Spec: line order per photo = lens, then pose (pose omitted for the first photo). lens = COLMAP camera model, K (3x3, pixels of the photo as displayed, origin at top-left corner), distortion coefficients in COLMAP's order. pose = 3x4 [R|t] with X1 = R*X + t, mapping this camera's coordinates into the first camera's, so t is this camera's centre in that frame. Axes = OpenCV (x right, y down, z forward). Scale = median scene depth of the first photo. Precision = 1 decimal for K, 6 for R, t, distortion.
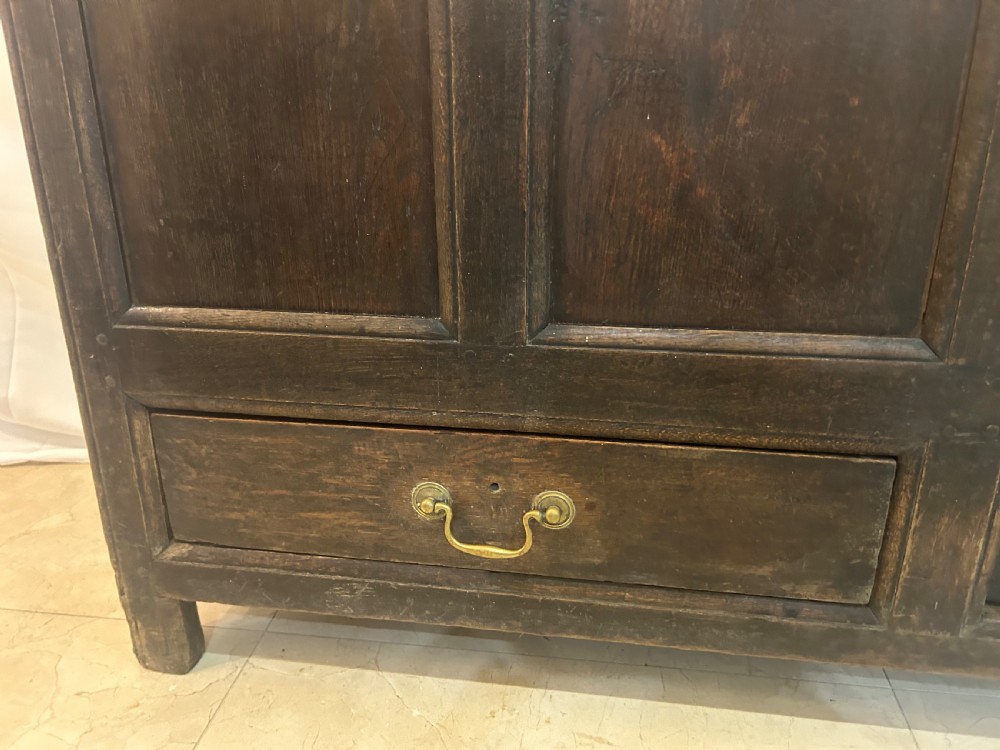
lens RADIAL K [[773.1, 0, 506.2], [0, 773.1, 364.1], [0, 0, 1]] dist [0.074378, -0.079605]
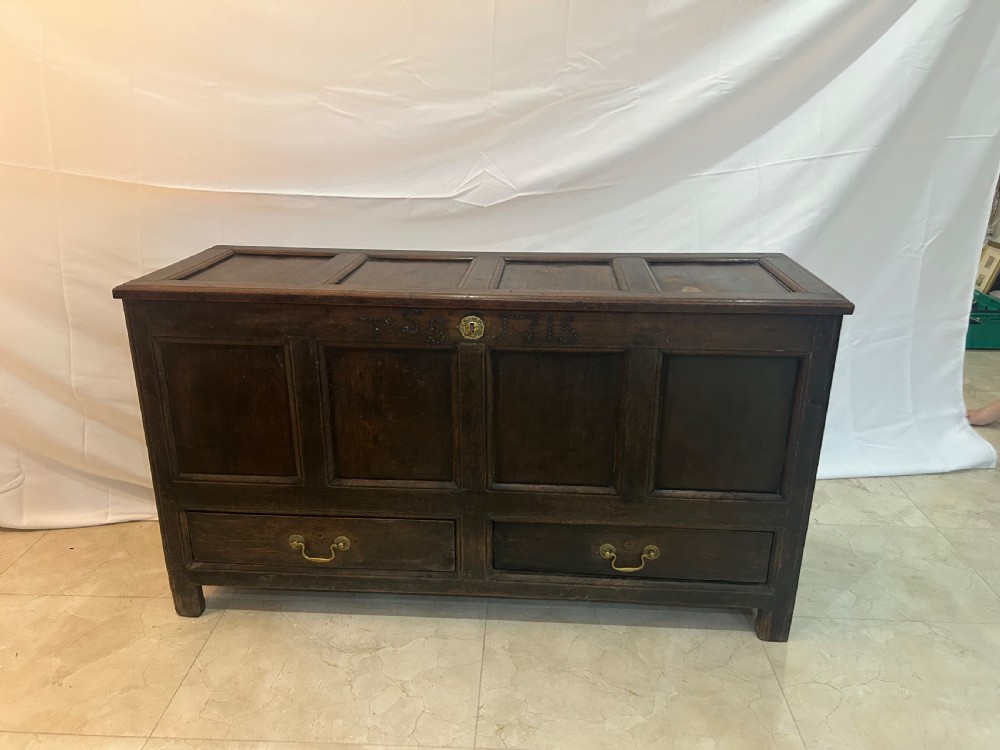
lens RADIAL K [[773.1, 0, 502.8], [0, 773.1, 373.2], [0, 0, 1]] dist [0.074378, -0.079605]
pose [[0.996515, -0.024373, 0.079774, 0.439255], [0.024545, 0.999698, -0.001172, -0.411445], [-0.079722, 0.003126, 0.996812, -1.859540]]
